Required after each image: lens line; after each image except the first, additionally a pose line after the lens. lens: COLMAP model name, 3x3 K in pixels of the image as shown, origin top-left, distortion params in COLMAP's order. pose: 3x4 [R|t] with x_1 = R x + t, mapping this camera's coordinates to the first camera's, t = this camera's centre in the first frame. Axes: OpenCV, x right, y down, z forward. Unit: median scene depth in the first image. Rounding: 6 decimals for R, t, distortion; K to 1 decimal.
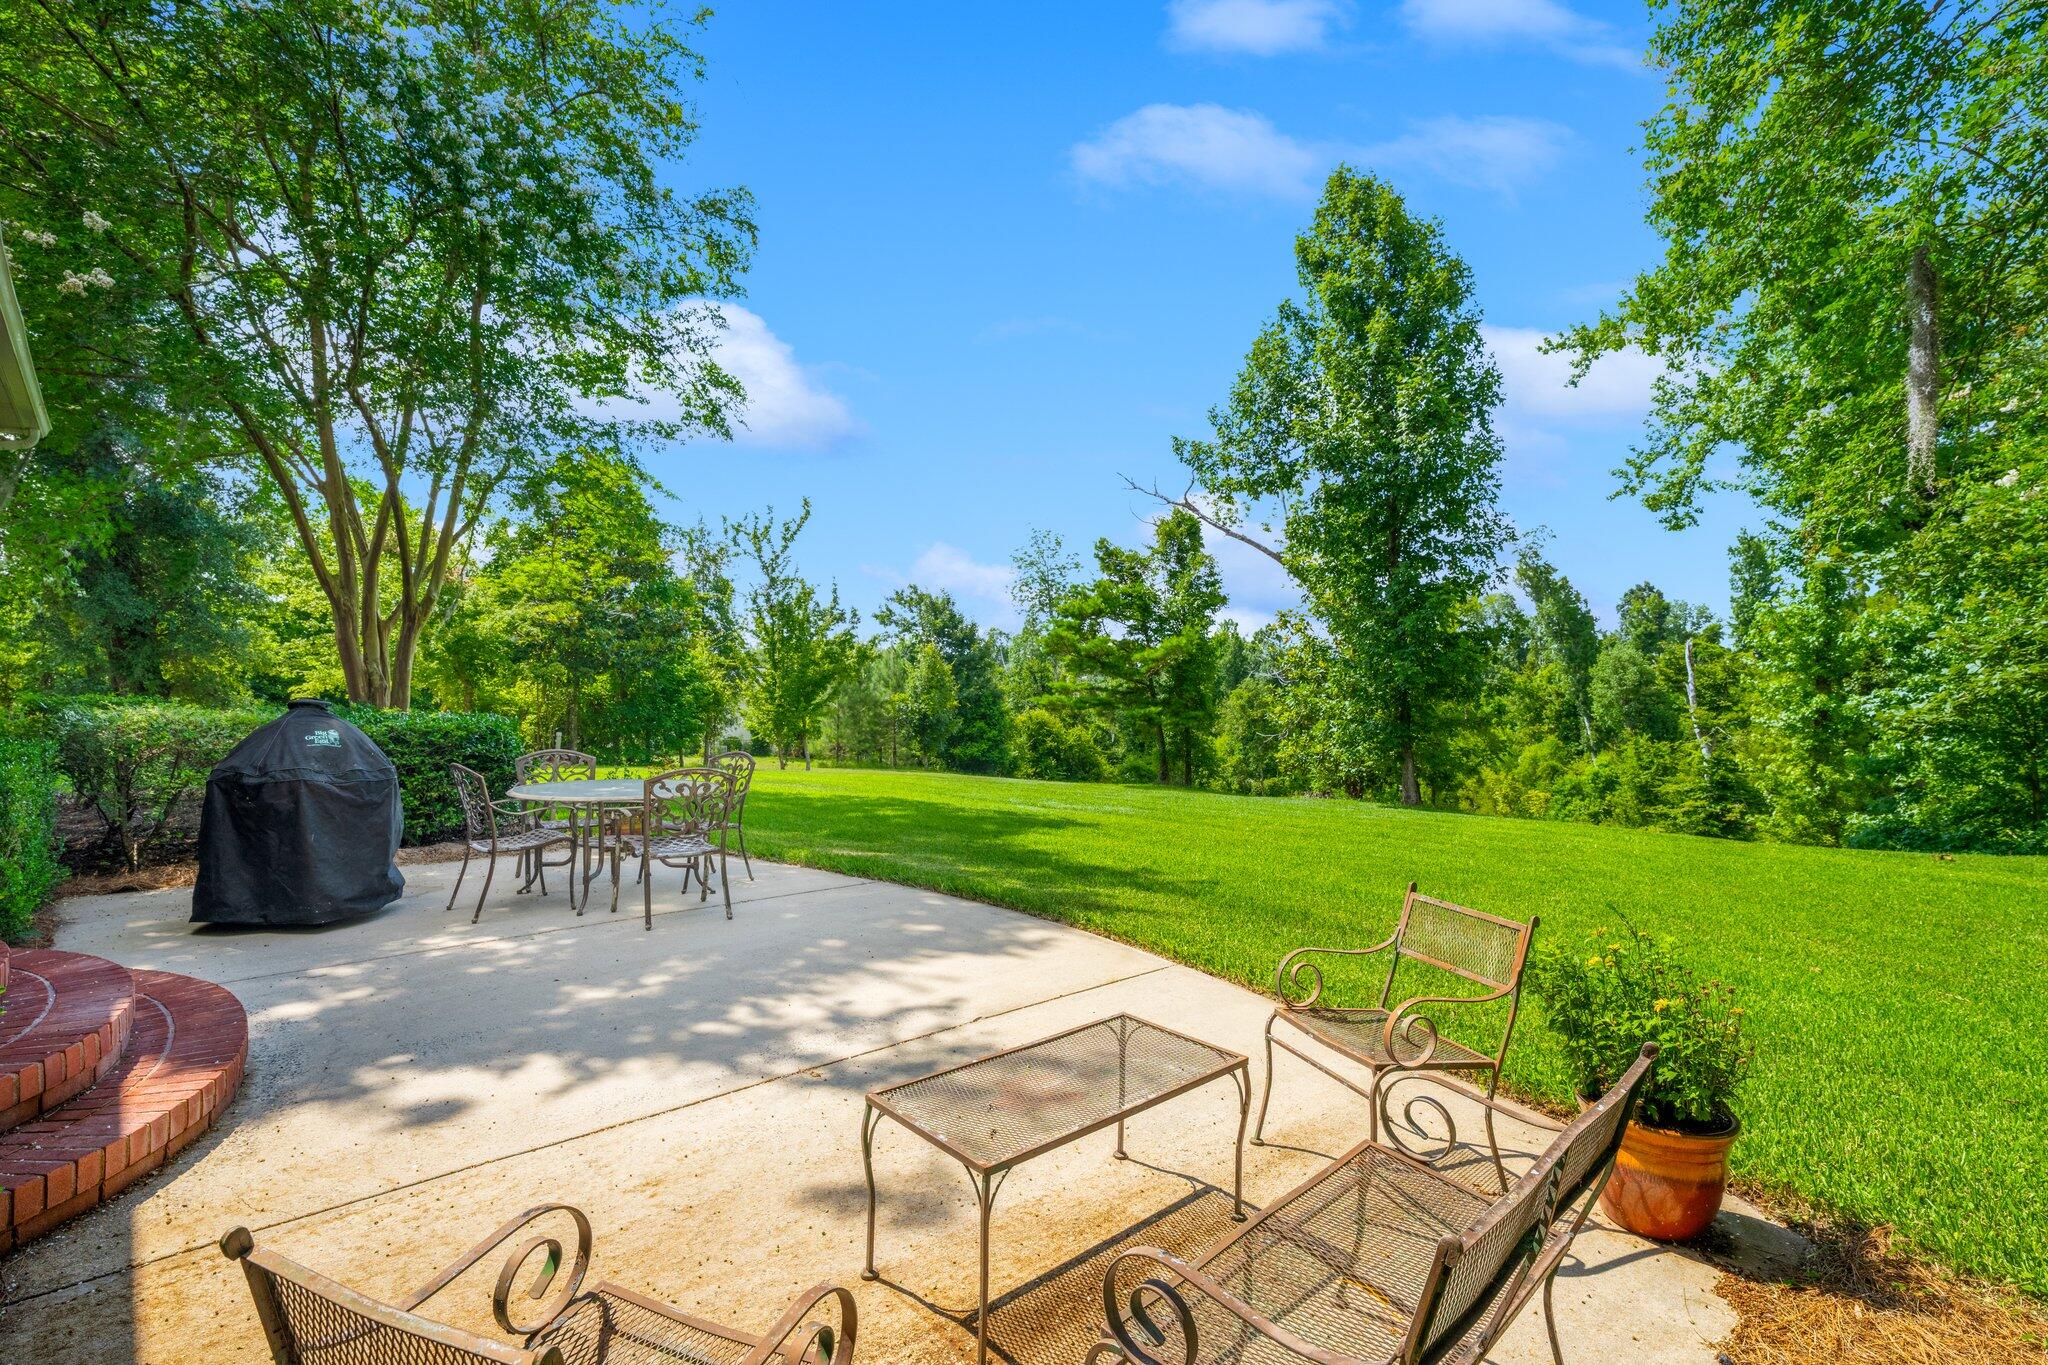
lens RADIAL K [[965.3, 0, 1025.5], [0, 965.3, 677.9], [0, 0, 1]] dist [-0.000754, 0.000102]
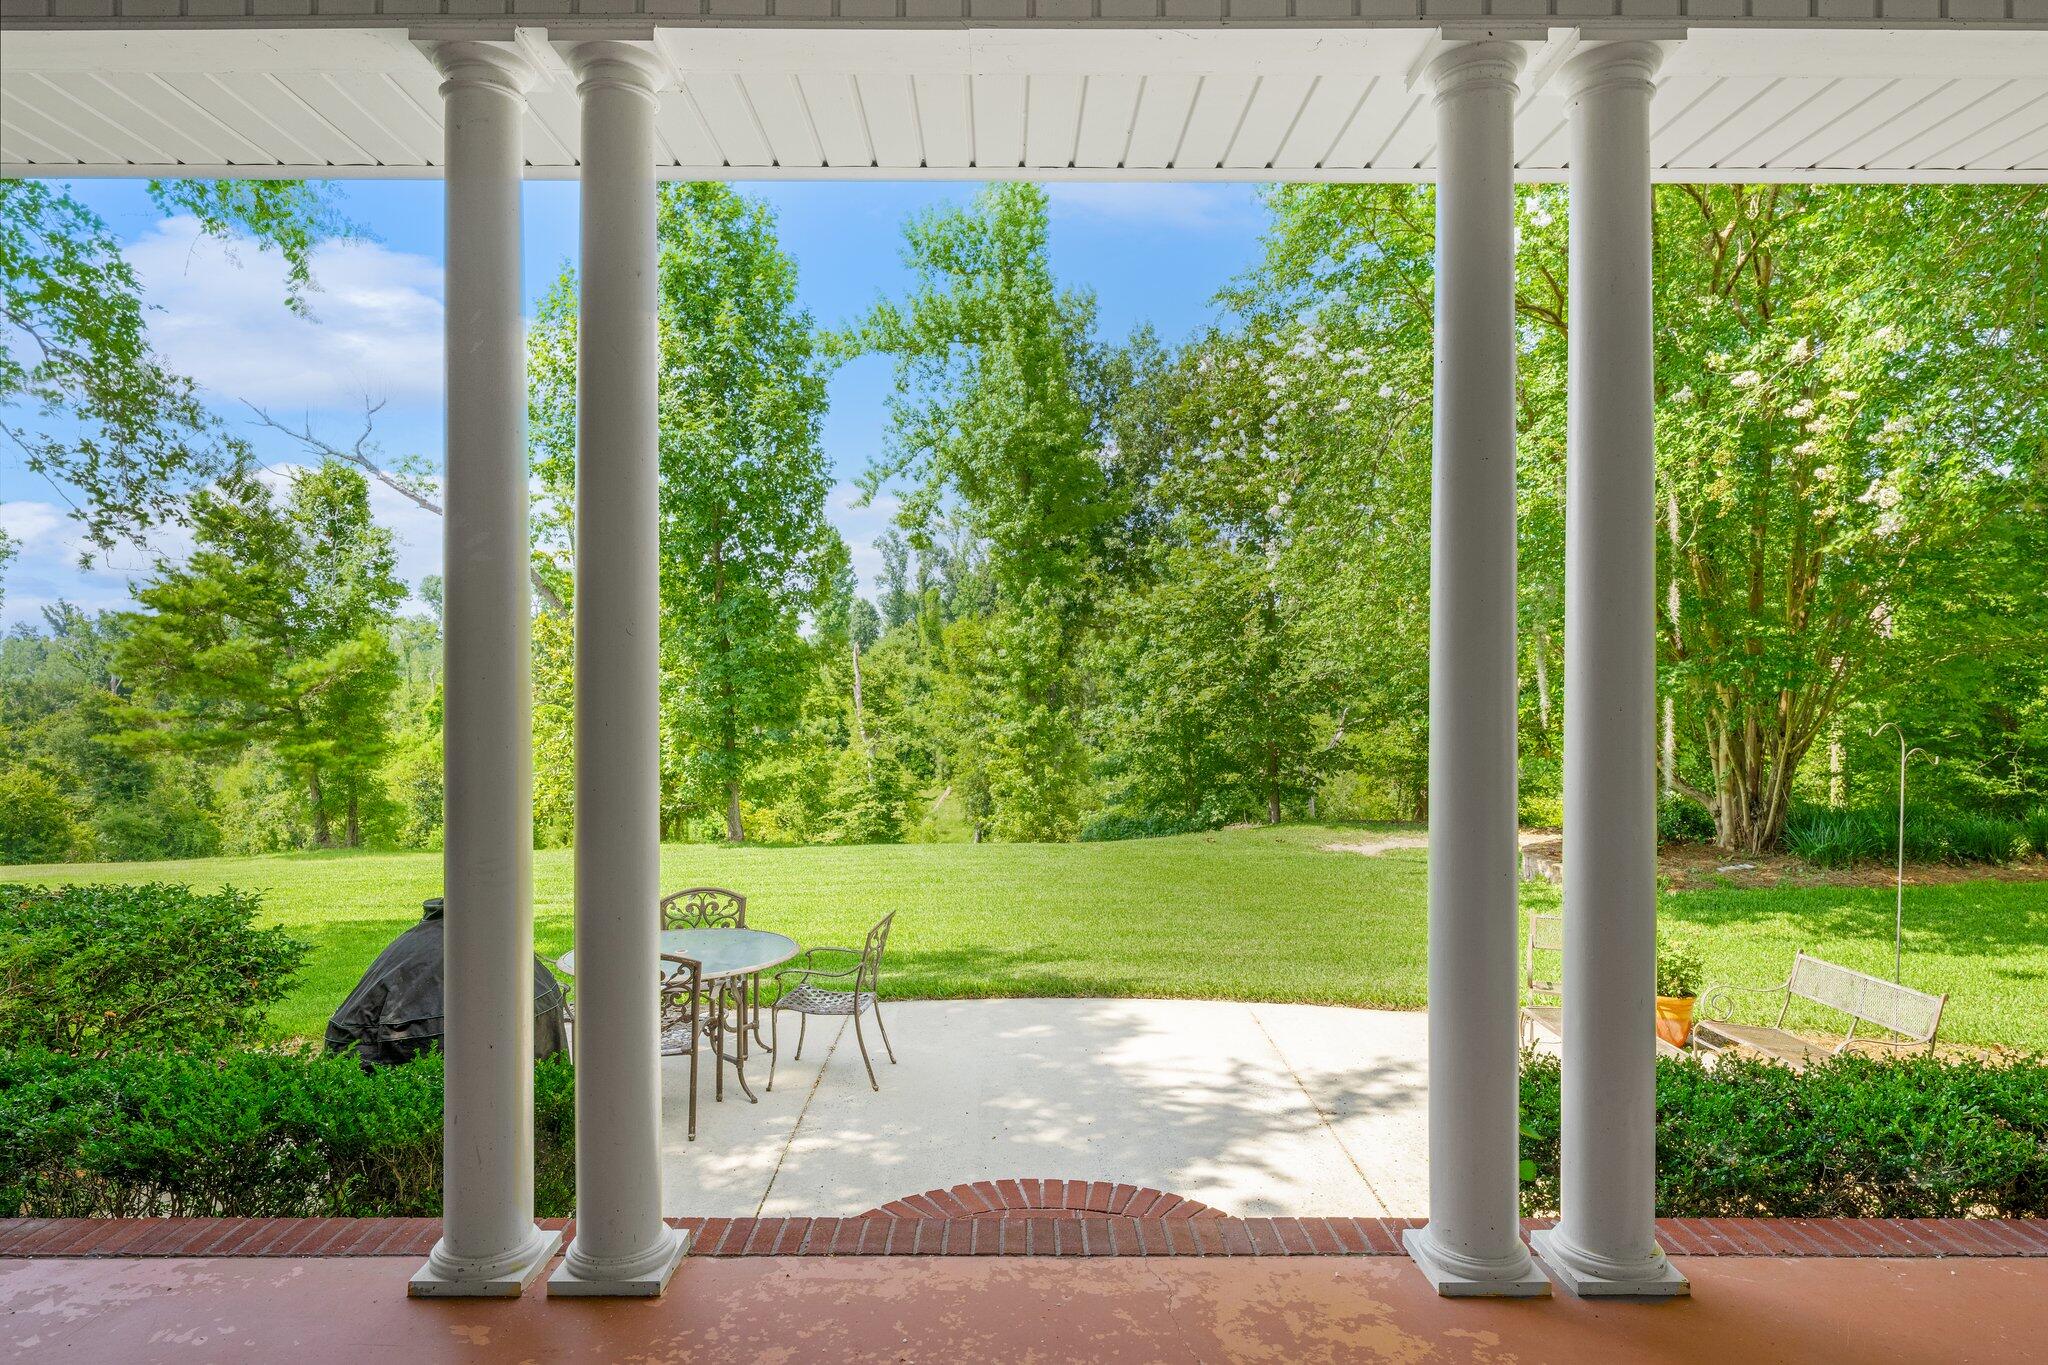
lens RADIAL K [[1229.0, 0, 1020.6], [0, 1229.0, 677.1], [0, 0, 1]] dist [-0.004419, -0.001353]
pose [[0.675156, -0.014930, 0.737524, -0.171452], [0.007995, 0.999885, 0.012921, -0.022897], [-0.737631, -0.002827, 0.675198, 0.013878]]
